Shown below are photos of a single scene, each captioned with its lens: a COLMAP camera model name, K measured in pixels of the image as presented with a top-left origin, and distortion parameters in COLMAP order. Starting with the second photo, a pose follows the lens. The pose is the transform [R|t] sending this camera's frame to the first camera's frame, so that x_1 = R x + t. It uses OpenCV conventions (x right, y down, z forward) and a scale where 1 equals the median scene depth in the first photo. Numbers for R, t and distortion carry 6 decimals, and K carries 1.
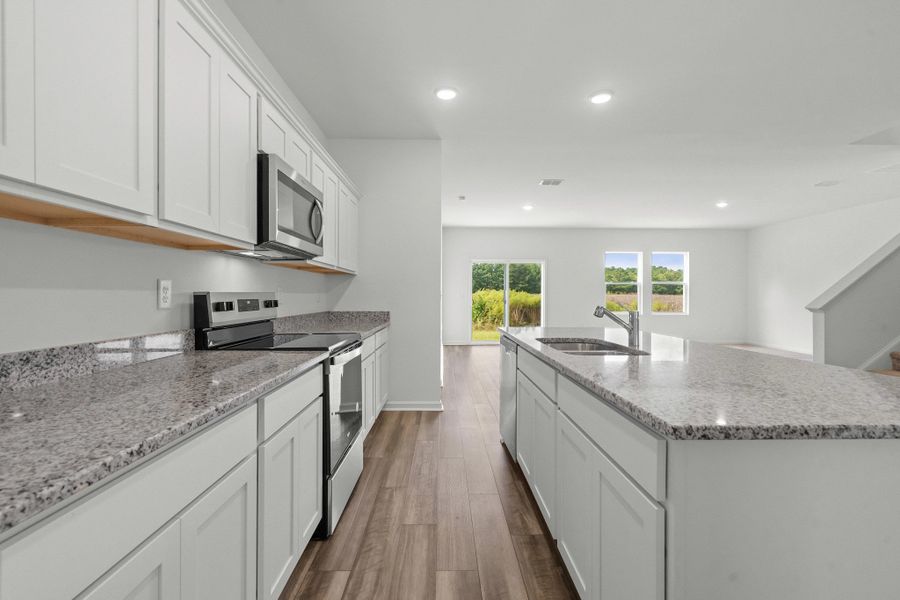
lens RADIAL K [[415.6, 0, 450.0], [0, 415.6, 300.0], [0, 0, 1]] dist [-0.000672, 0.000006]
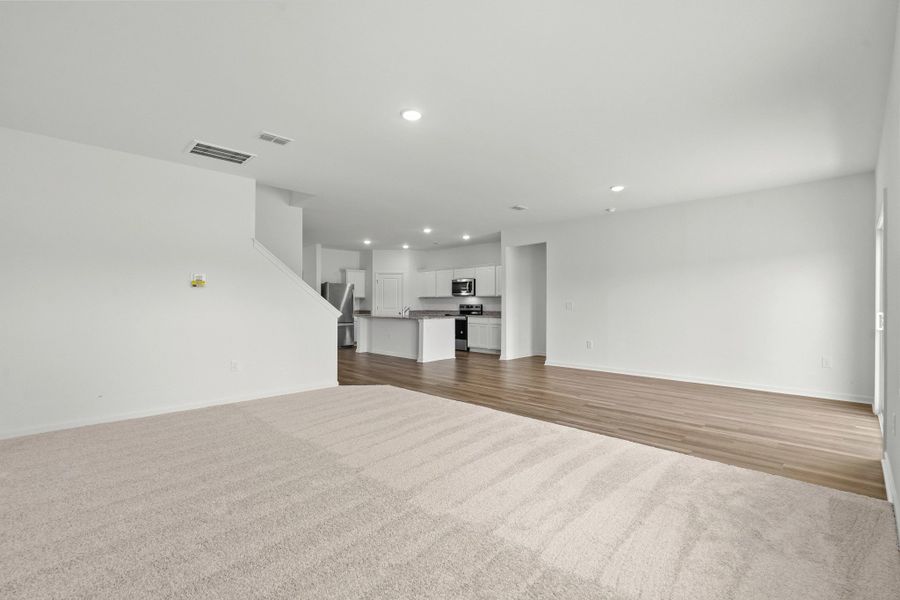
lens RADIAL K [[402.0, 0, 445.9], [0, 402.0, 301.0], [0, 0, 1]] dist [-0.000944, 0.000174]
pose [[-0.724698, -0.006999, -0.689031, 1.165789], [-0.008217, 0.999965, -0.001514, -0.019010], [0.689018, 0.004565, -0.724730, 1.672405]]
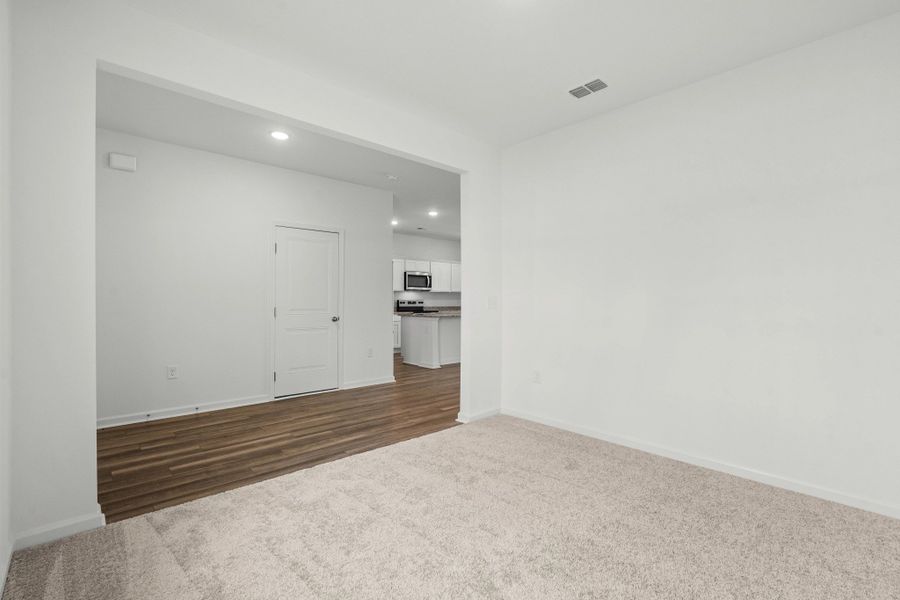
lens RADIAL K [[406.4, 0, 446.1], [0, 406.4, 305.9], [0, 0, 1]] dist [-0.000964, 0.000307]
pose [[0.658134, 0.004907, -0.752885, 1.181725], [-0.005894, 0.999982, 0.001366, 0.014792], [0.752878, 0.003538, 0.658151, -0.611187]]
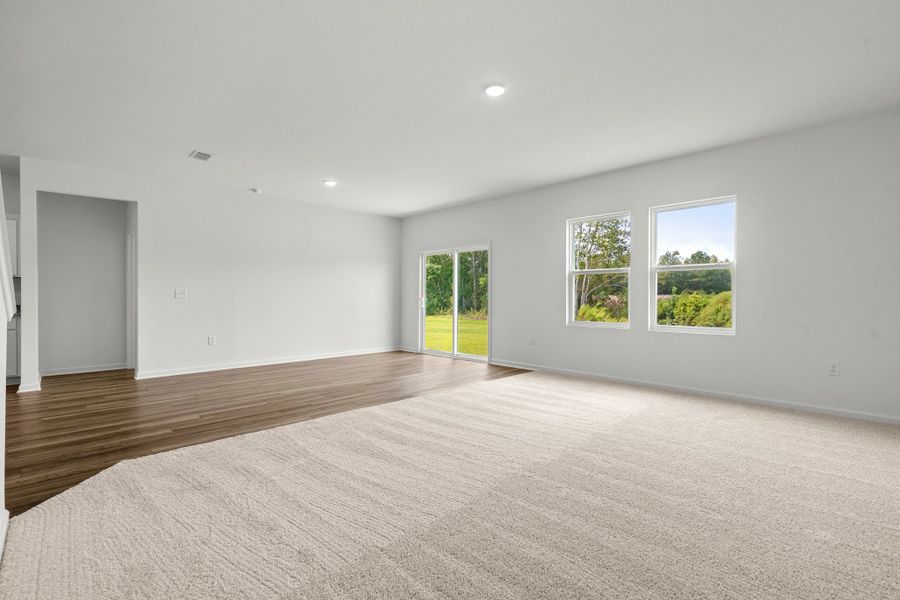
lens RADIAL K [[402.0, 0, 445.9], [0, 402.0, 301.0], [0, 0, 1]] dist [-0.000944, 0.000174]
pose [[0.677330, -0.000399, -0.735679, 1.159101], [-0.004598, 0.999978, -0.004776, 0.009991], [0.735665, 0.006618, 0.677314, 0.813701]]
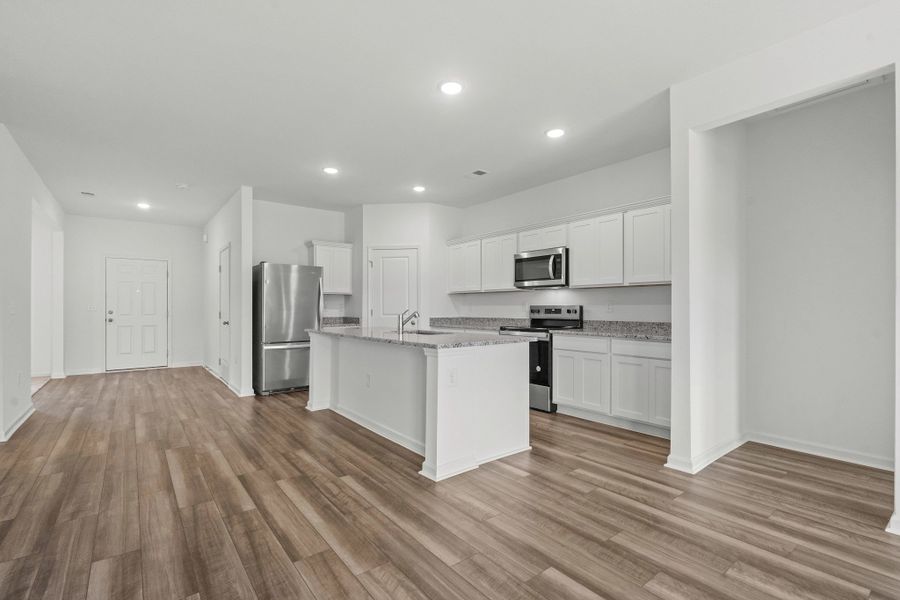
lens RADIAL K [[406.4, 0, 446.1], [0, 406.4, 305.9], [0, 0, 1]] dist [-0.000964, 0.000307]
pose [[-0.801565, -0.009269, -0.597836, 0.513958], [-0.010250, 0.999946, -0.001760, -0.002871], [0.597820, 0.004717, -0.801617, 0.965034]]
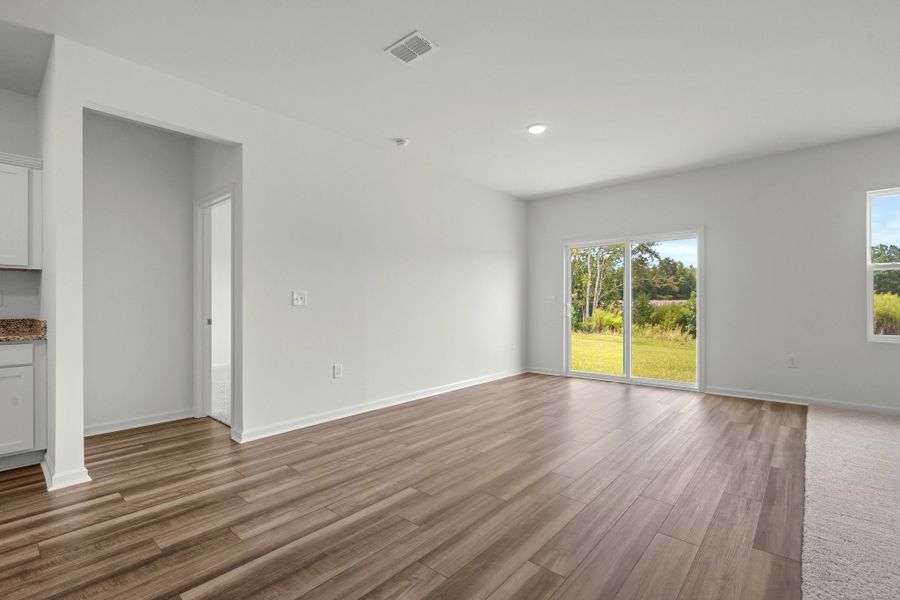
lens RADIAL K [[406.4, 0, 446.1], [0, 406.4, 305.9], [0, 0, 1]] dist [-0.000964, 0.000307]
pose [[0.734559, -0.003518, -0.678535, 0.572273], [-0.001326, 0.999977, -0.006621, 0.005322], [0.678543, 0.005763, 0.734538, 0.696293]]
